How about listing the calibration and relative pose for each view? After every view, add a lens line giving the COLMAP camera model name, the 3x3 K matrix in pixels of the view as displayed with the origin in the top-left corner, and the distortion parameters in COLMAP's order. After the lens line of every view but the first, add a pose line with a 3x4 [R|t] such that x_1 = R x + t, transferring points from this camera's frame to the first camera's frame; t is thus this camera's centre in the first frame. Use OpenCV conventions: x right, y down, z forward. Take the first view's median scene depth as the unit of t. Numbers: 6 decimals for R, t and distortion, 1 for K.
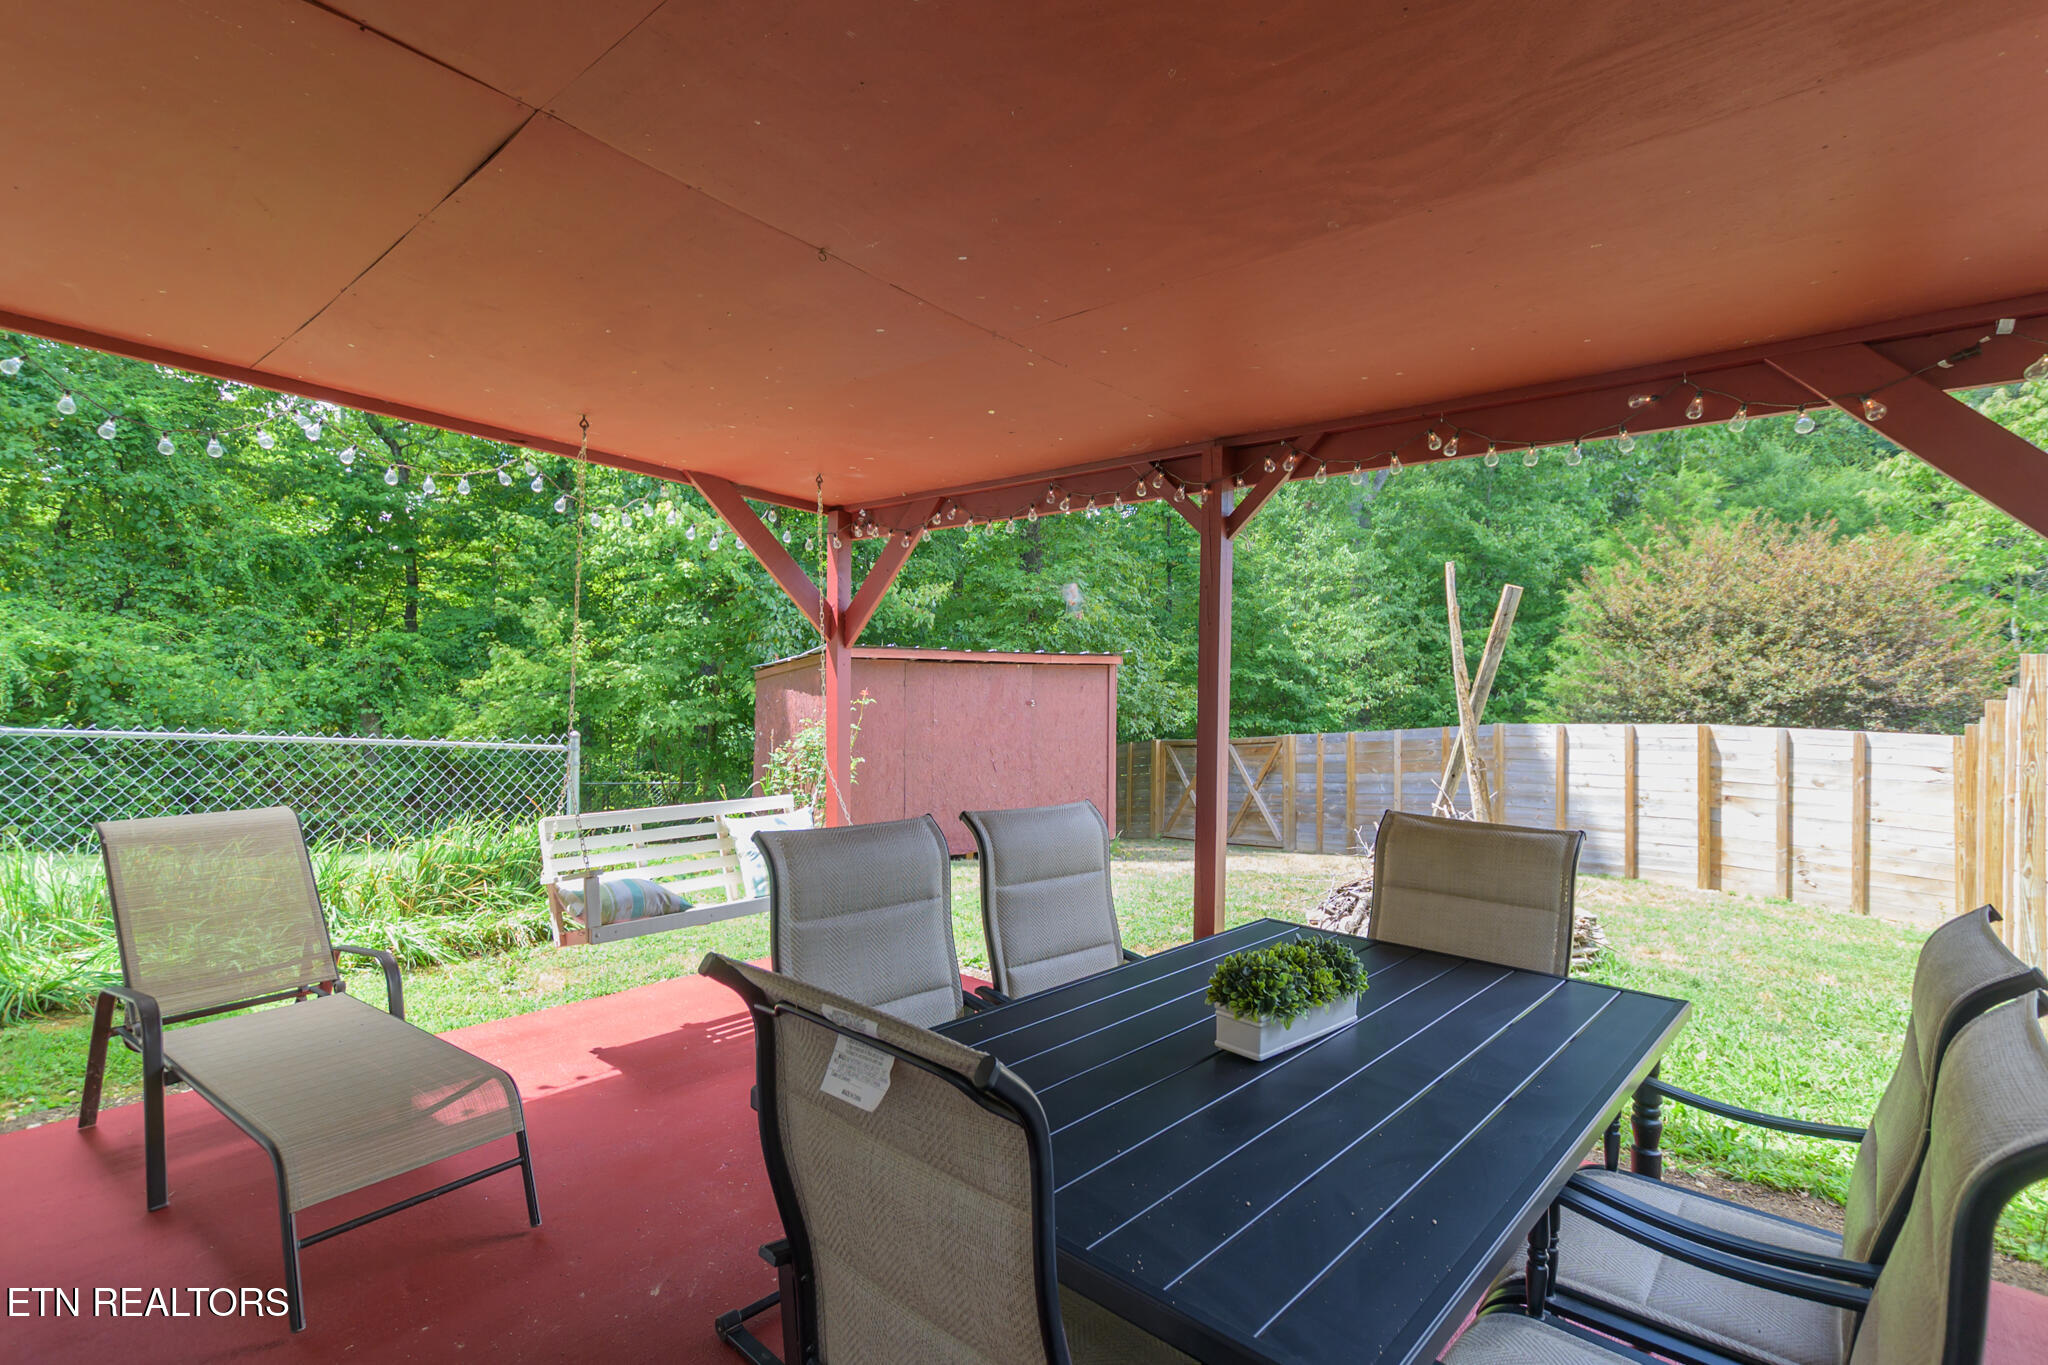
lens RADIAL K [[991.9, 0, 1022.3], [0, 991.9, 676.1], [0, 0, 1]] dist [0.003954, -0.002453]
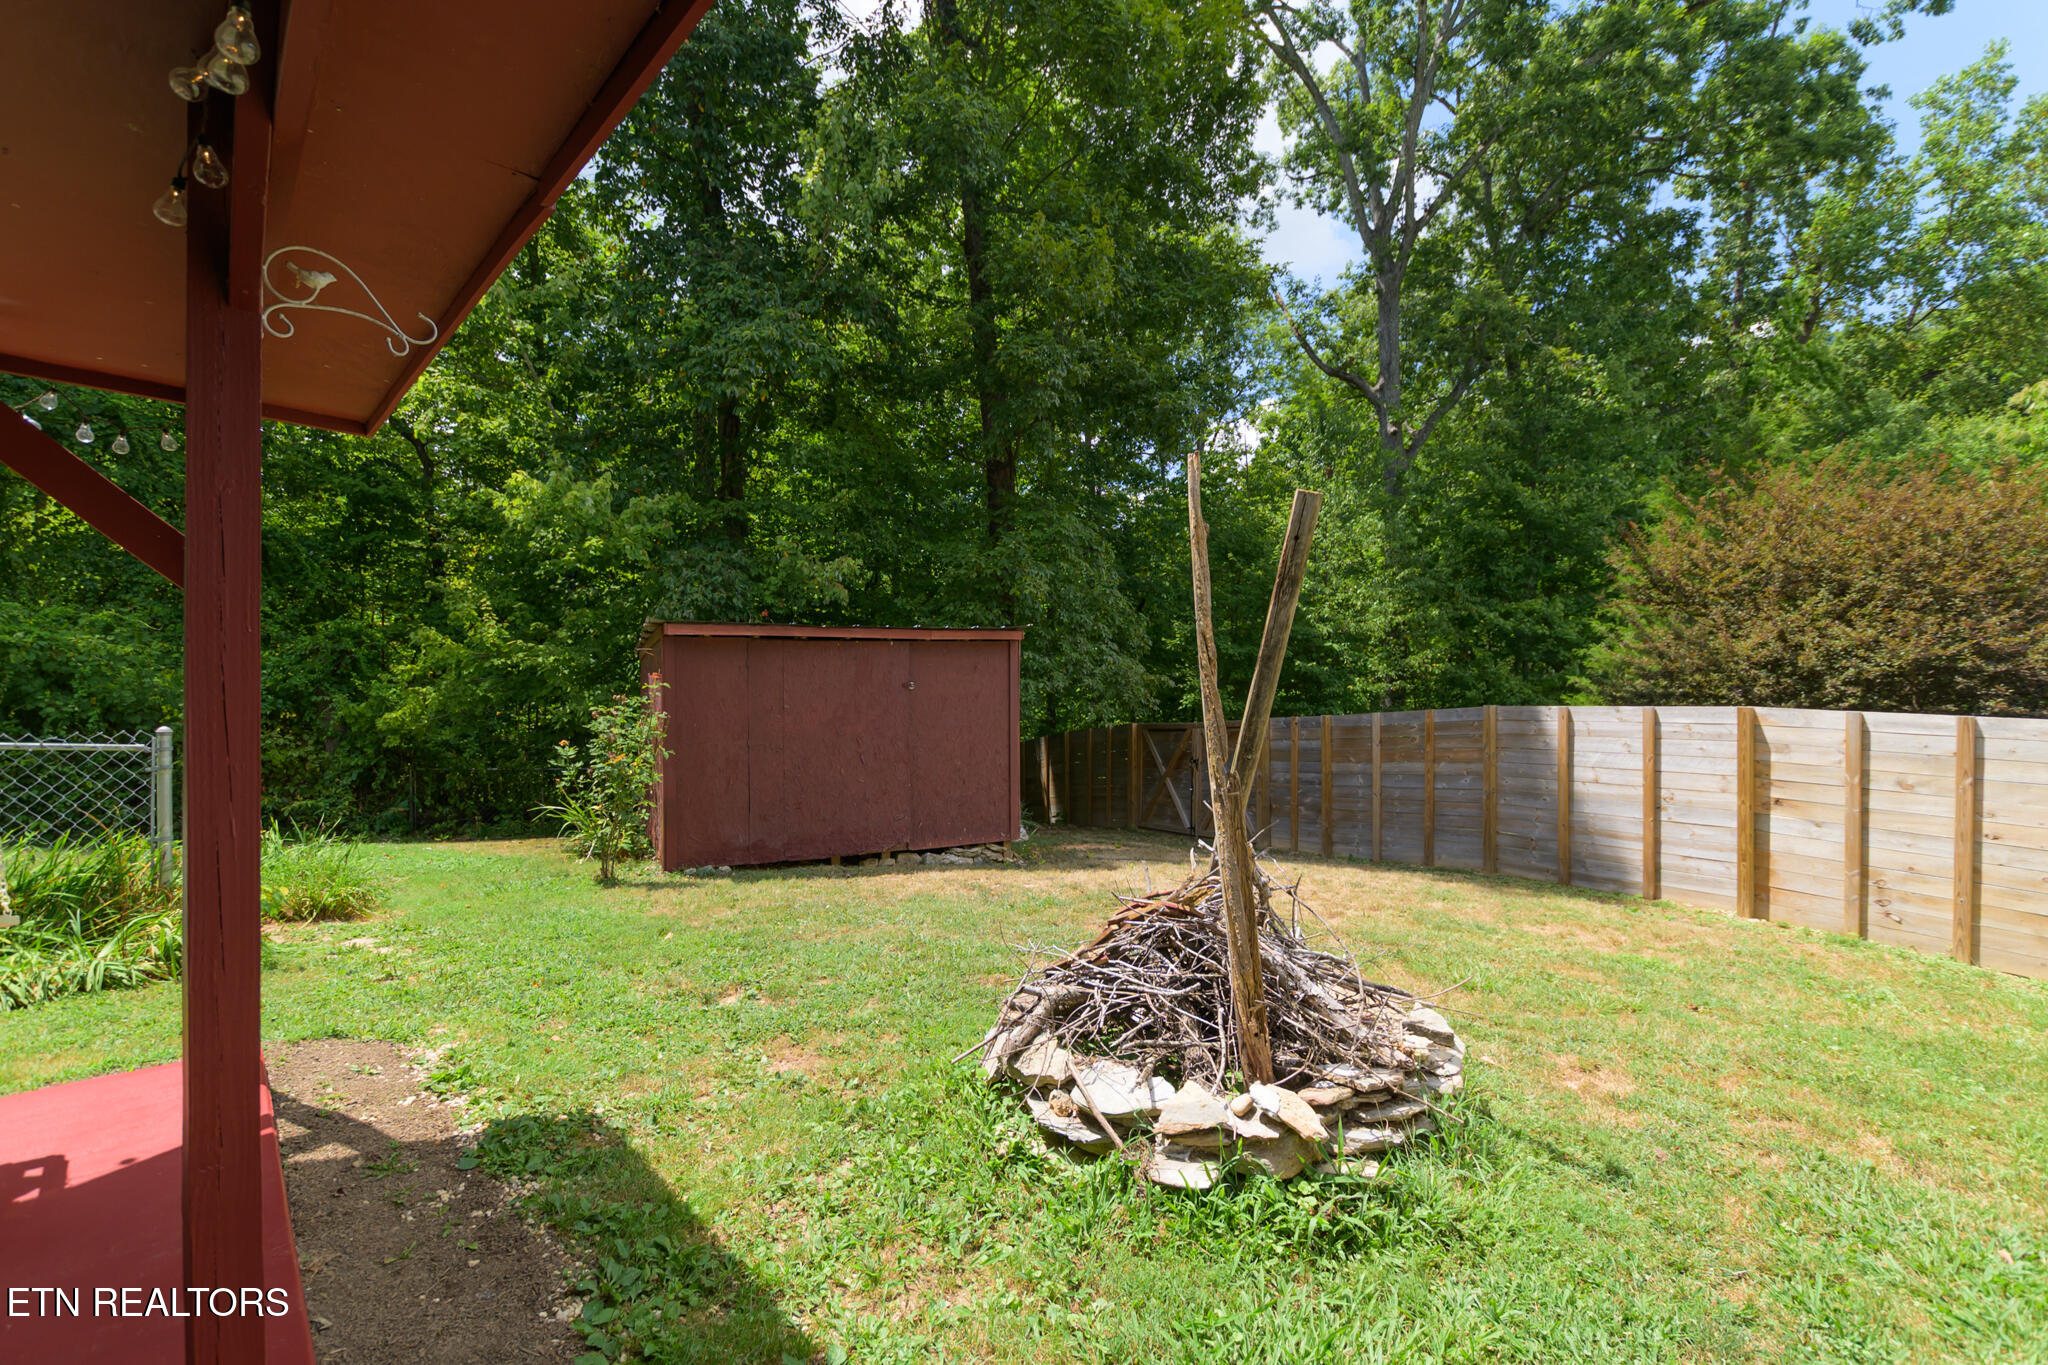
lens RADIAL K [[902.0, 0, 1019.6], [0, 902.0, 673.9], [0, 0, 1]] dist [0.002065, -0.001934]
pose [[0.992359, -0.009025, -0.123052, 0.168999], [0.011069, 0.999812, 0.015939, 0.004318], [0.122885, -0.017179, 0.992272, 0.185133]]
